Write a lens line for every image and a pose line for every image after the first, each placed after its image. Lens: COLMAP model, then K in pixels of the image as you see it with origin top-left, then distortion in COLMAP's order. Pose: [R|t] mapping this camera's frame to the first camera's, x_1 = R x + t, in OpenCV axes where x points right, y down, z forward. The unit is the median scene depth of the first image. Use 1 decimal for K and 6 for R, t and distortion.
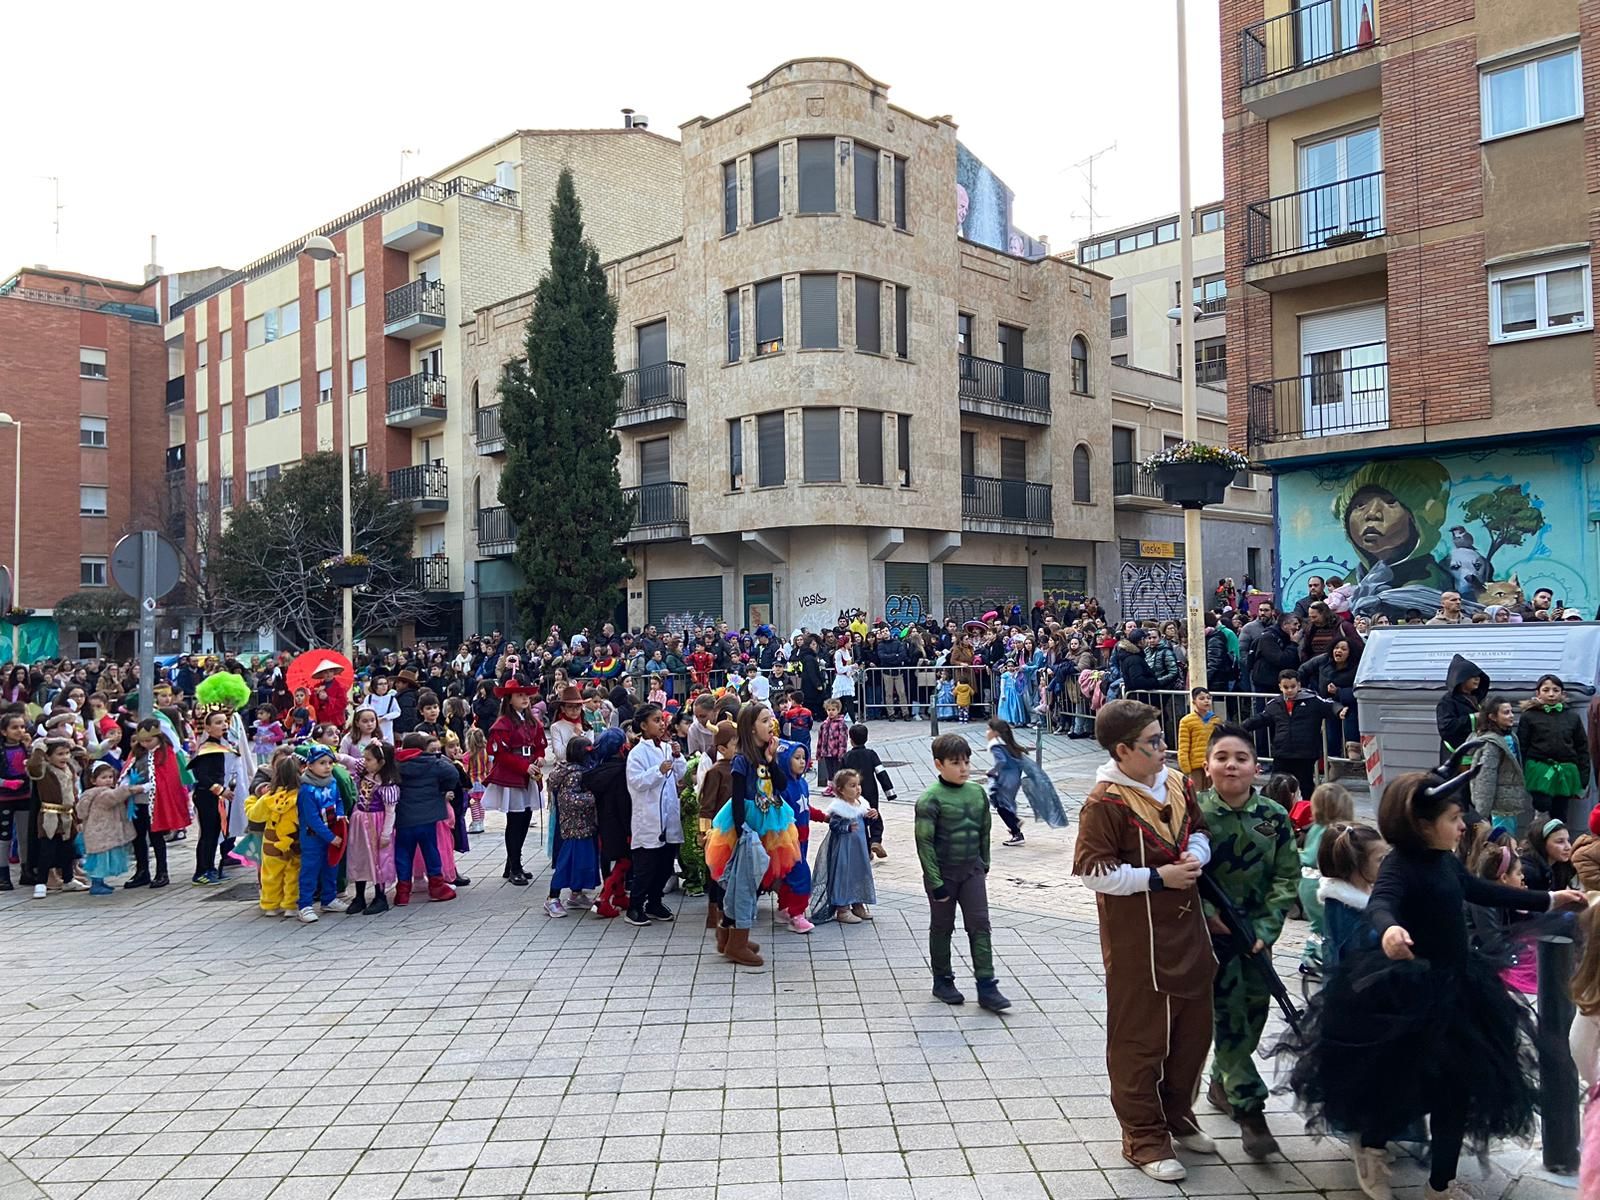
lens RADIAL K [[1206.6, 0, 786.3], [0, 1206.6, 598.1], [0, 0, 1]] dist [0.122084, -0.167803]
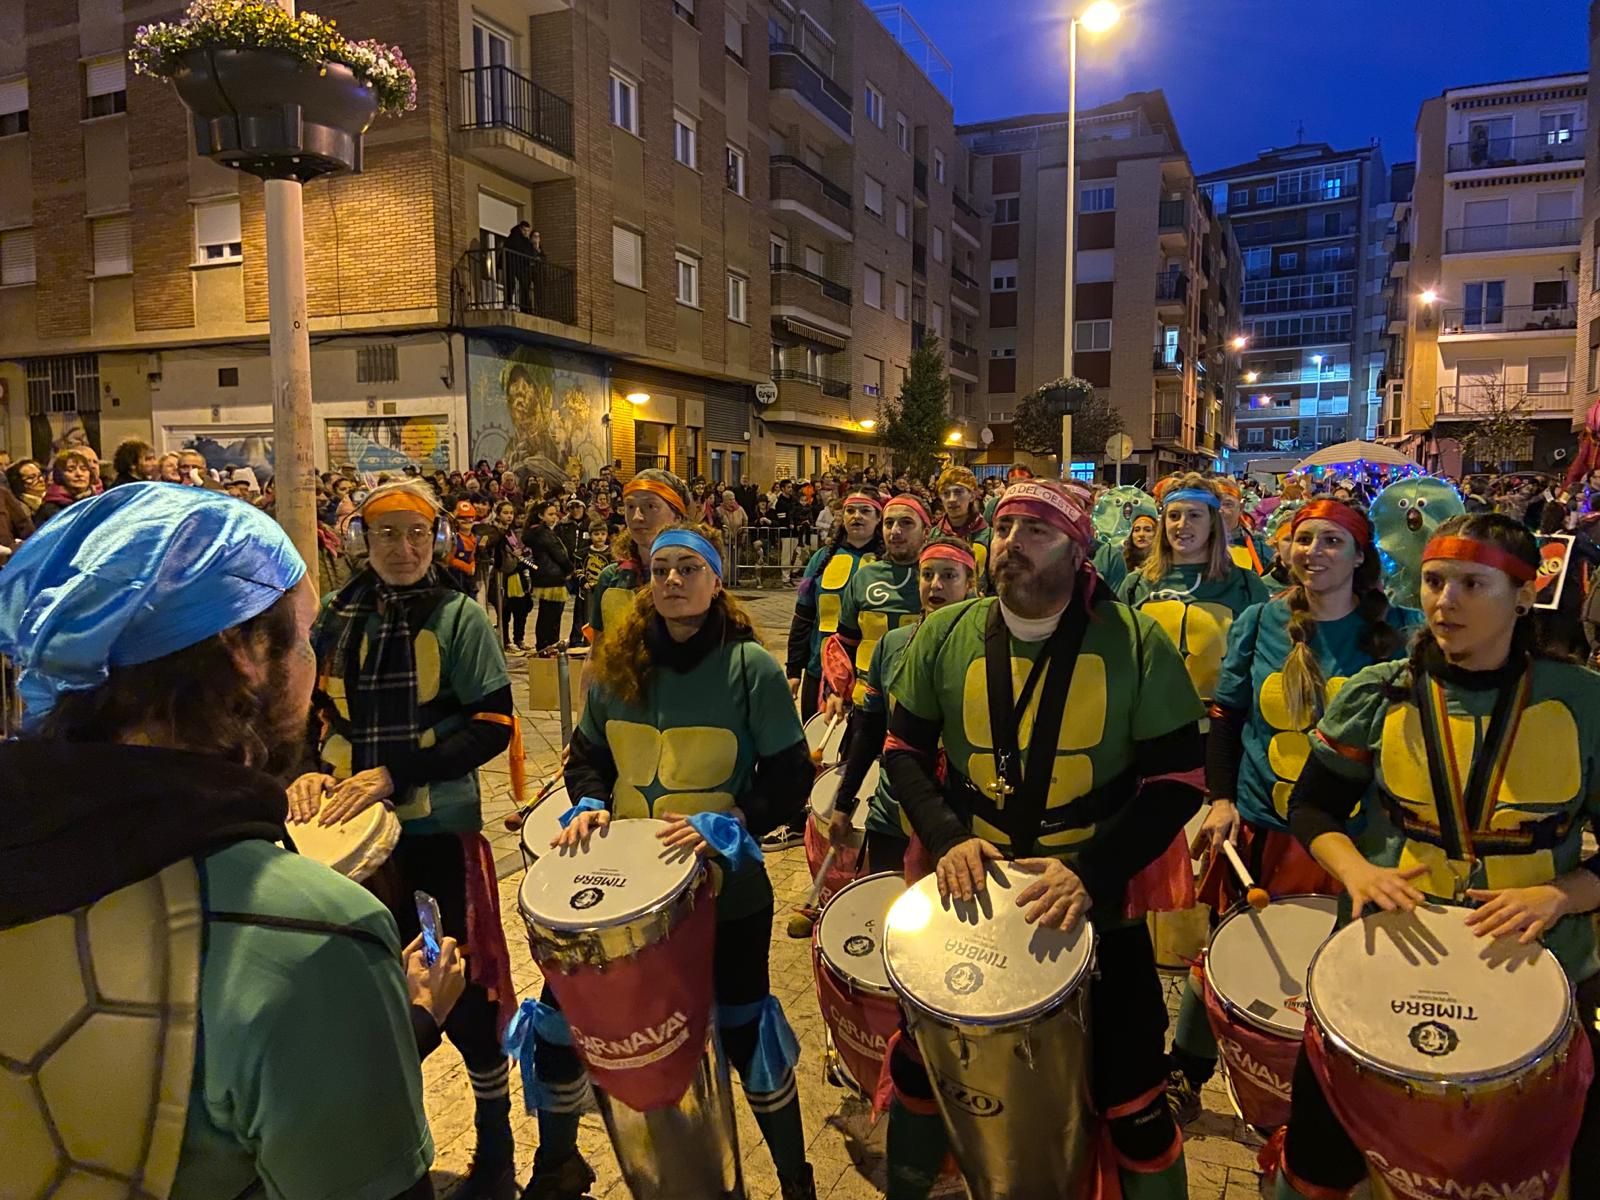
lens RADIAL K [[1192.5, 0, 800.0], [0, 1192.5, 600.0], [0, 0, 1]] dist [0.113792, -0.145822]
pose [[-0.361820, -0.058846, 0.930389, -0.501749], [-0.012932, 0.998227, 0.058108, 0.043498], [-0.932158, 0.008992, -0.361939, 0.851681]]
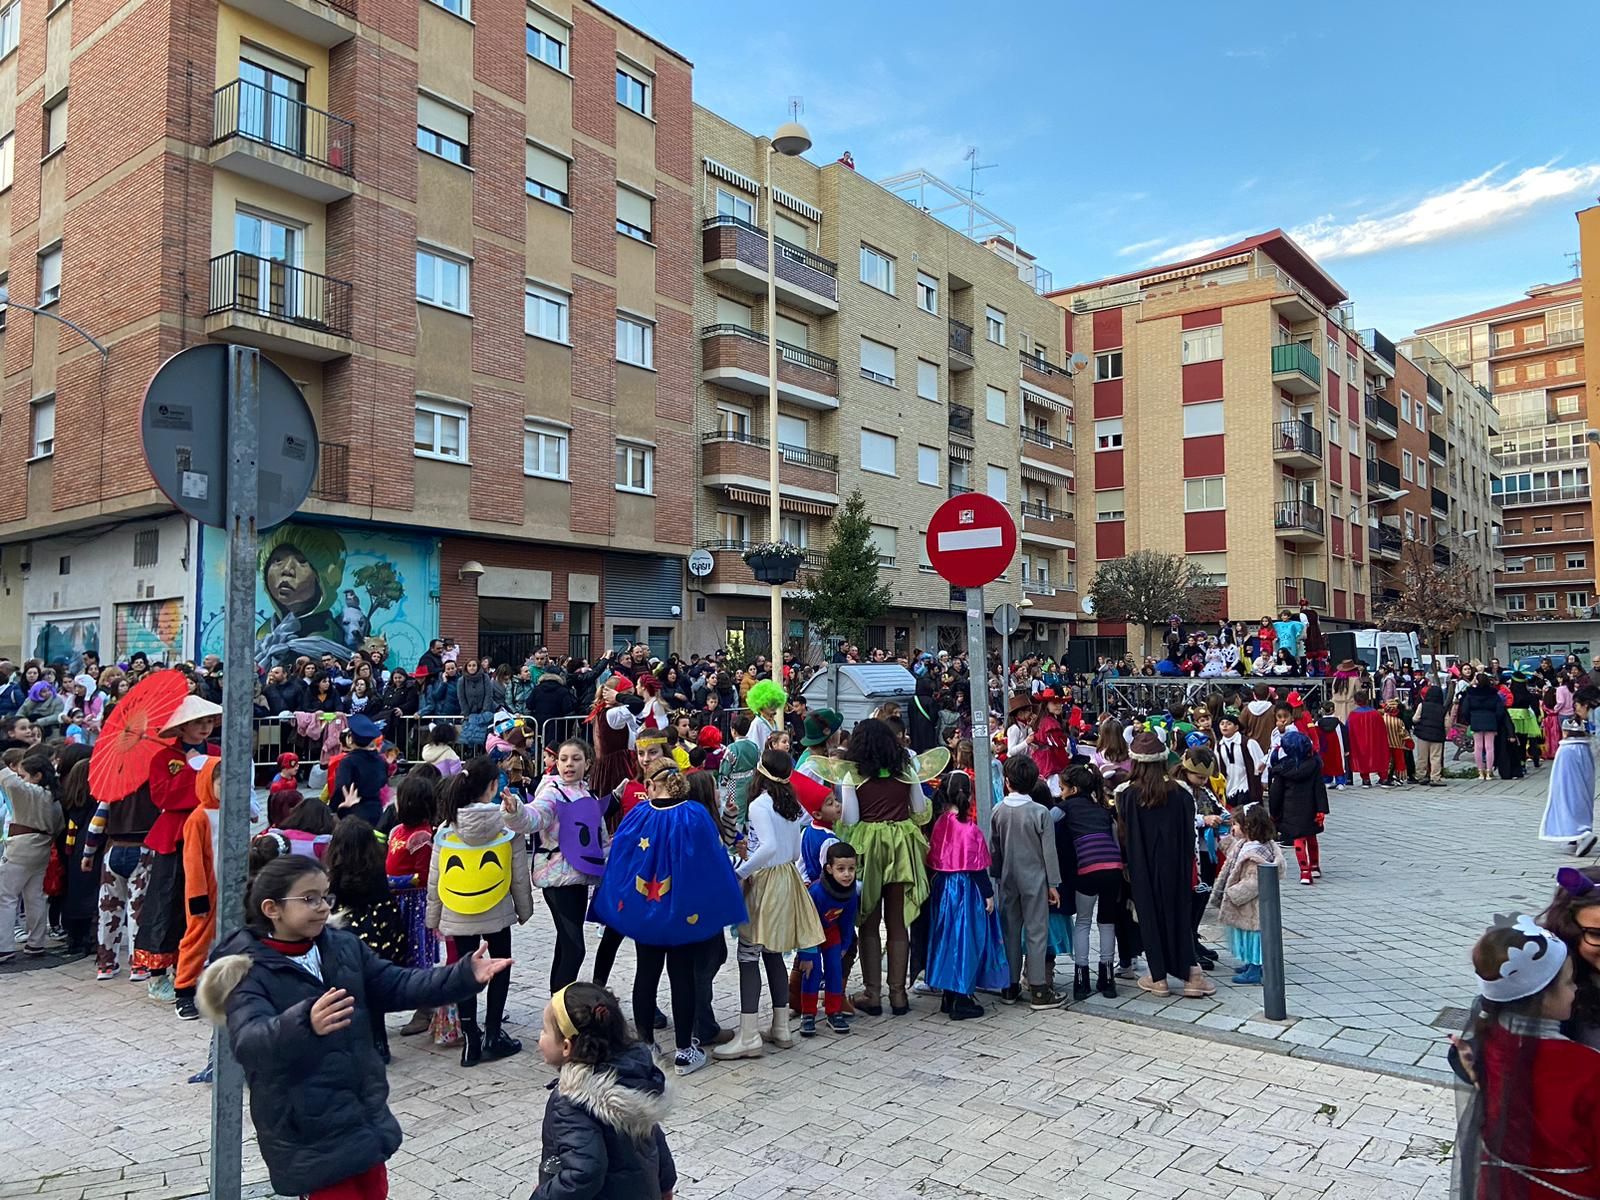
lens RADIAL K [[1194.6, 0, 803.5], [0, 1194.6, 587.4], [0, 0, 1]] dist [0.110884, -0.144225]
pose [[-0.115484, 0.087049, 0.989488, -0.481409], [-0.018876, 0.995780, -0.089806, 0.026870], [-0.993130, -0.029049, -0.113353, 0.482261]]
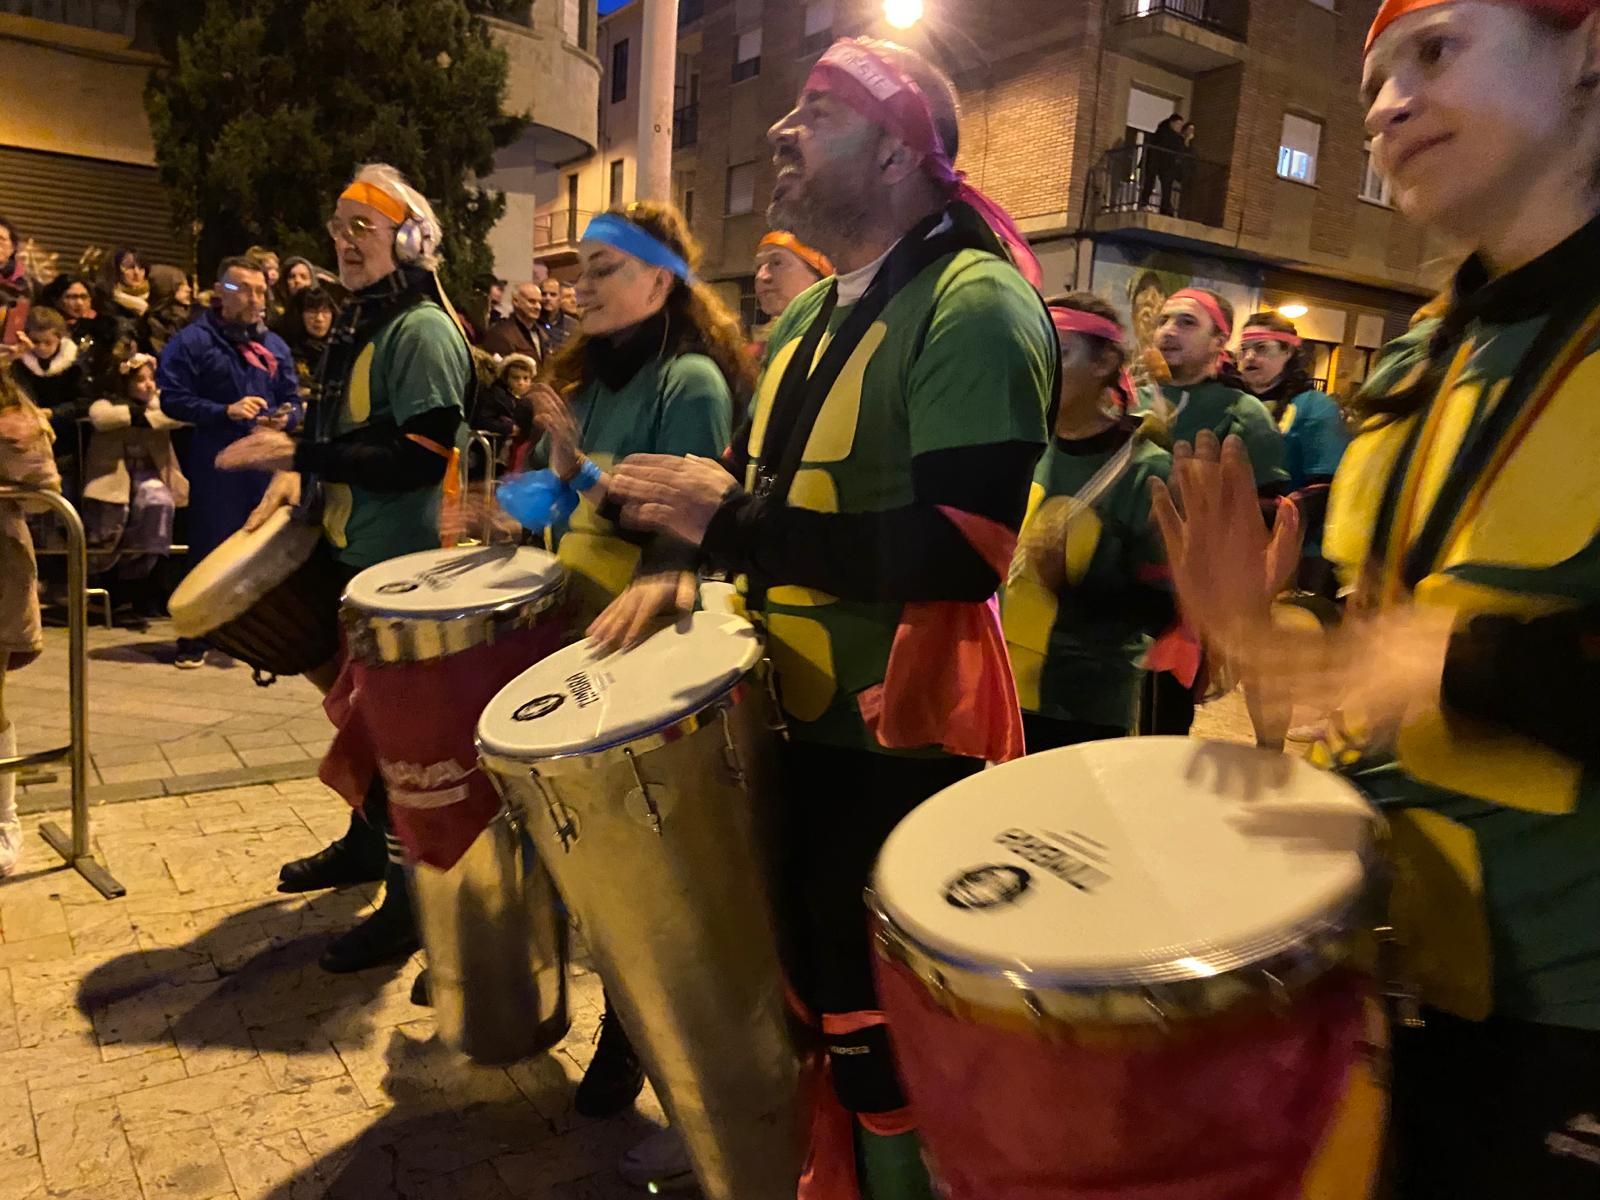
lens RADIAL K [[1200.8, 0, 779.3], [0, 1200.8, 583.3], [0, 0, 1]] dist [0.112757, -0.140300]
pose [[0.197066, -0.103411, 0.974921, -0.489756], [-0.089234, 0.988402, 0.122879, 0.056442], [-0.976321, -0.111211, 0.185553, 0.797246]]
